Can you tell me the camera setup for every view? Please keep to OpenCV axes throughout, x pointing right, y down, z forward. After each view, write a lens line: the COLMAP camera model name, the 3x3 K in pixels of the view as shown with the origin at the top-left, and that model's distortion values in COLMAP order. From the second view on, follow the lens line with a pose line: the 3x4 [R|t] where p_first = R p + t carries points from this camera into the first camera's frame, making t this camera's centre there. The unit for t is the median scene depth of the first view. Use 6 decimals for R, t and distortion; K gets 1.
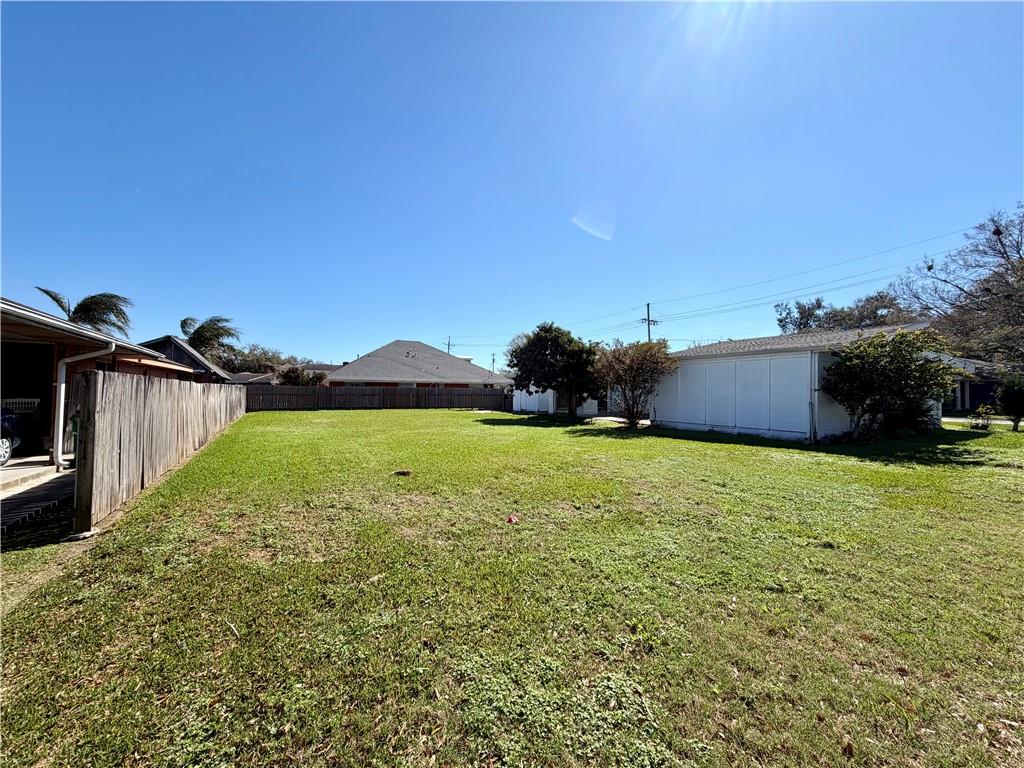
lens RADIAL K [[404.5, 0, 512.0], [0, 404.5, 384.0], [0, 0, 1]] dist [0.001299, 0.000093]
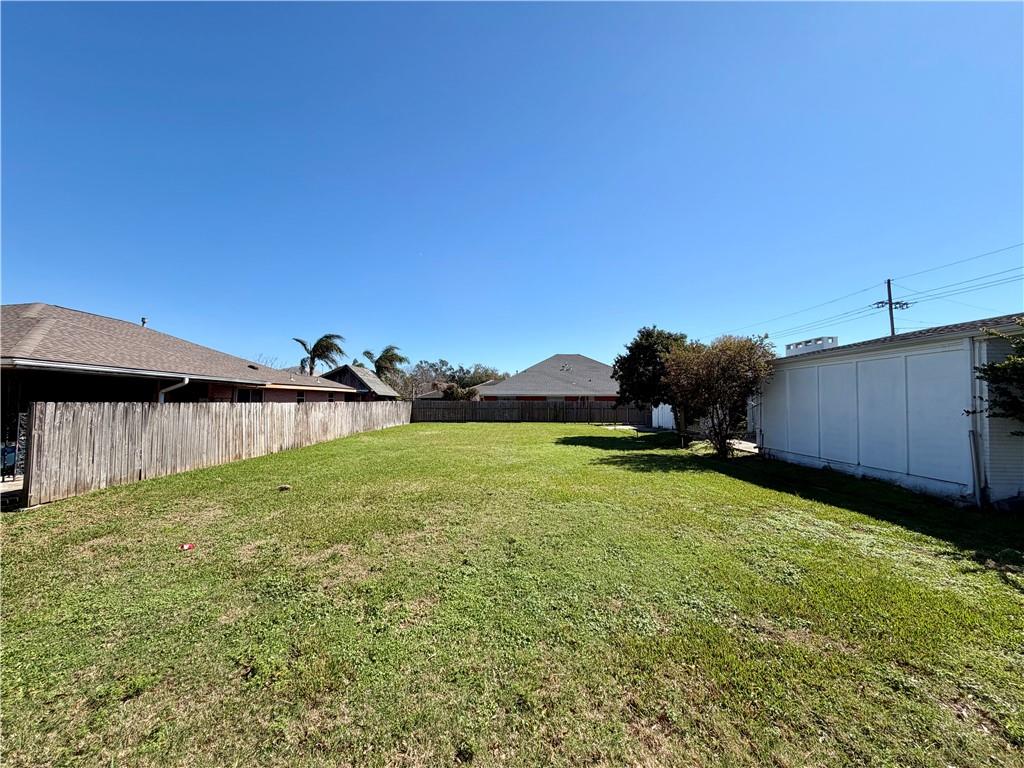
lens RADIAL K [[405.7, 0, 512.0], [0, 405.7, 384.0], [0, 0, 1]] dist [0.001320, -0.000046]
pose [[0.864486, -0.028418, -0.501852, 0.226714], [0.014516, 0.999396, -0.031586, -0.005155], [0.502447, 0.020021, 0.864376, 0.096095]]
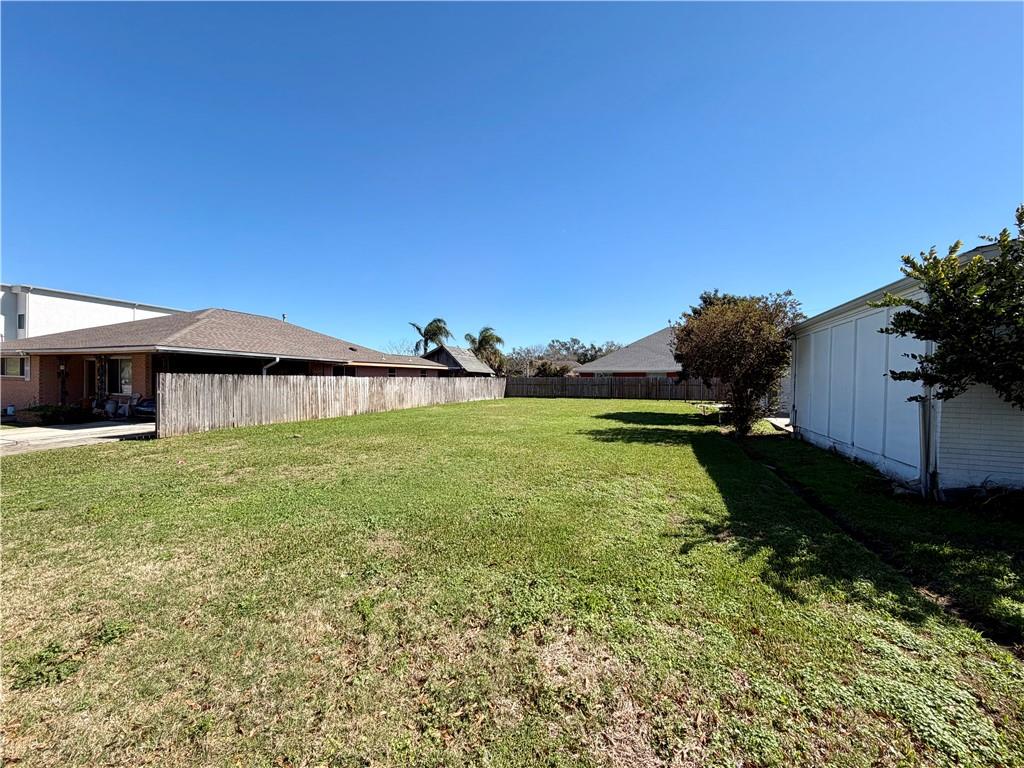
lens RADIAL K [[404.5, 0, 512.0], [0, 404.5, 384.0], [0, 0, 1]] dist [0.001299, 0.000093]
pose [[0.638263, -0.000922, -0.769818, 0.375879], [0.019143, 0.999709, 0.014674, 0.005835], [0.769580, -0.024102, 0.638095, 0.182665]]
